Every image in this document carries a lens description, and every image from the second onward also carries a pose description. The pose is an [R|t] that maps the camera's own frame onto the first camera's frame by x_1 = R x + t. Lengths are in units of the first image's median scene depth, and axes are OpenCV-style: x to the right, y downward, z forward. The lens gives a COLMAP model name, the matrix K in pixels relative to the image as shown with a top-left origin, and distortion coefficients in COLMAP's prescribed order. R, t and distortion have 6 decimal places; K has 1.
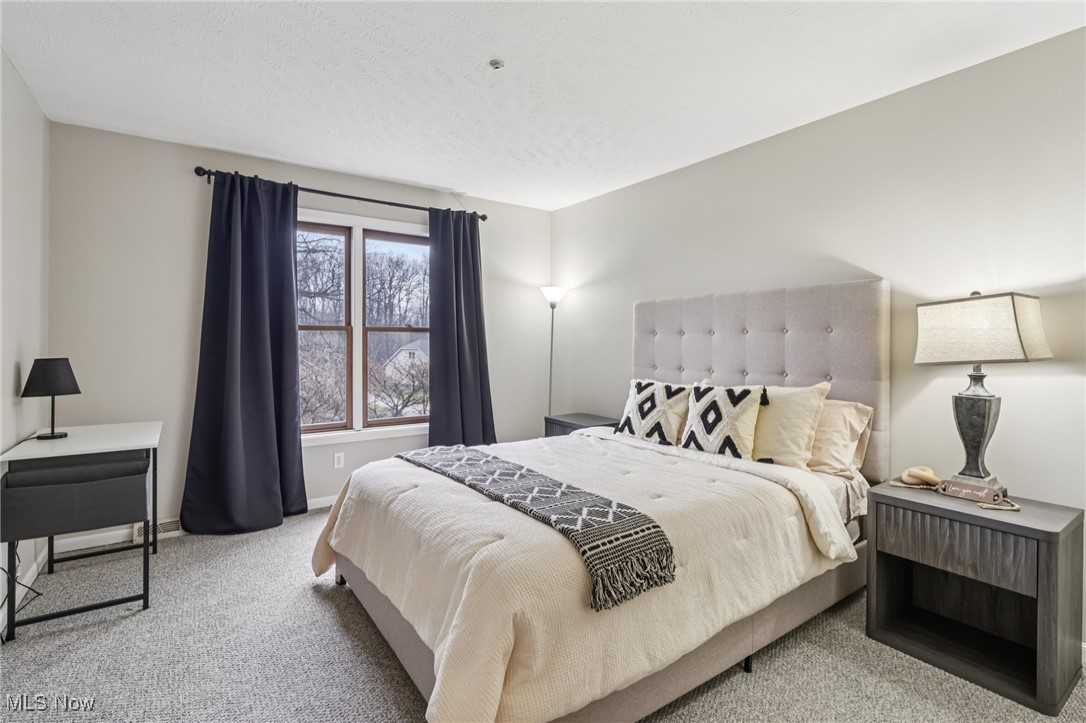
lens RADIAL K [[504.8, 0, 531.1], [0, 504.8, 344.6], [0, 0, 1]] dist [-0.002262, -0.000462]
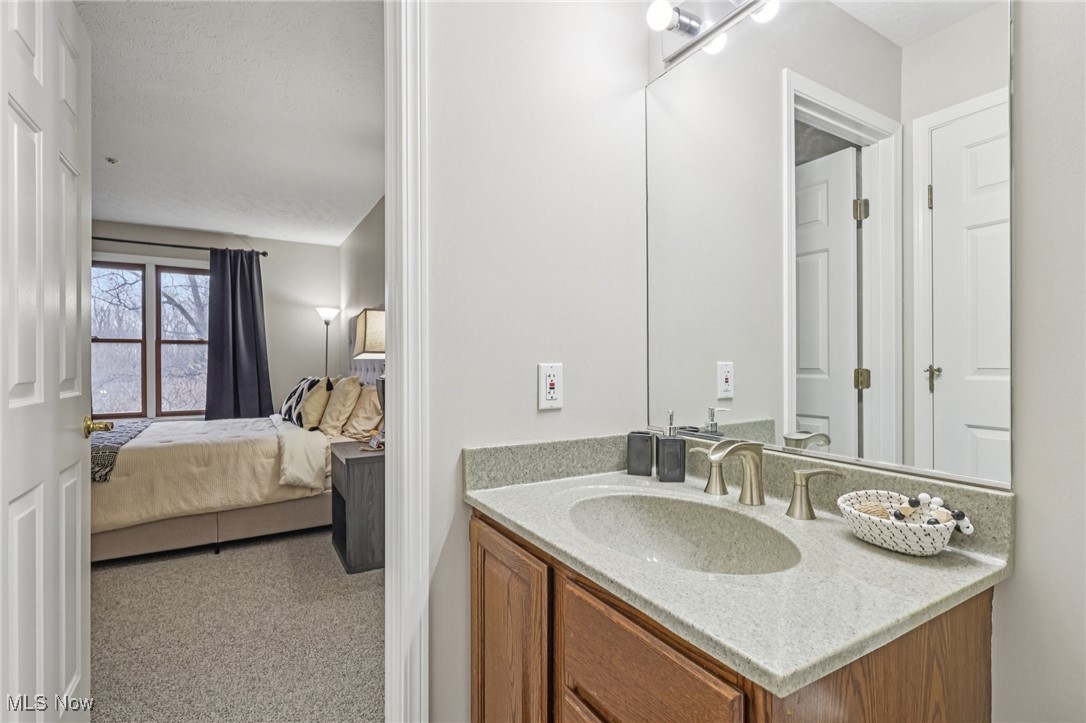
lens RADIAL K [[504.8, 0, 543.1], [0, 504.8, 365.8], [0, 0, 1]] dist [-0.002262, -0.000462]
pose [[0.997292, -0.003213, -0.073473, 0.986368], [0.003226, 0.999995, 0.000057, 0.045600], [0.073473, -0.000294, 0.997297, -0.302287]]
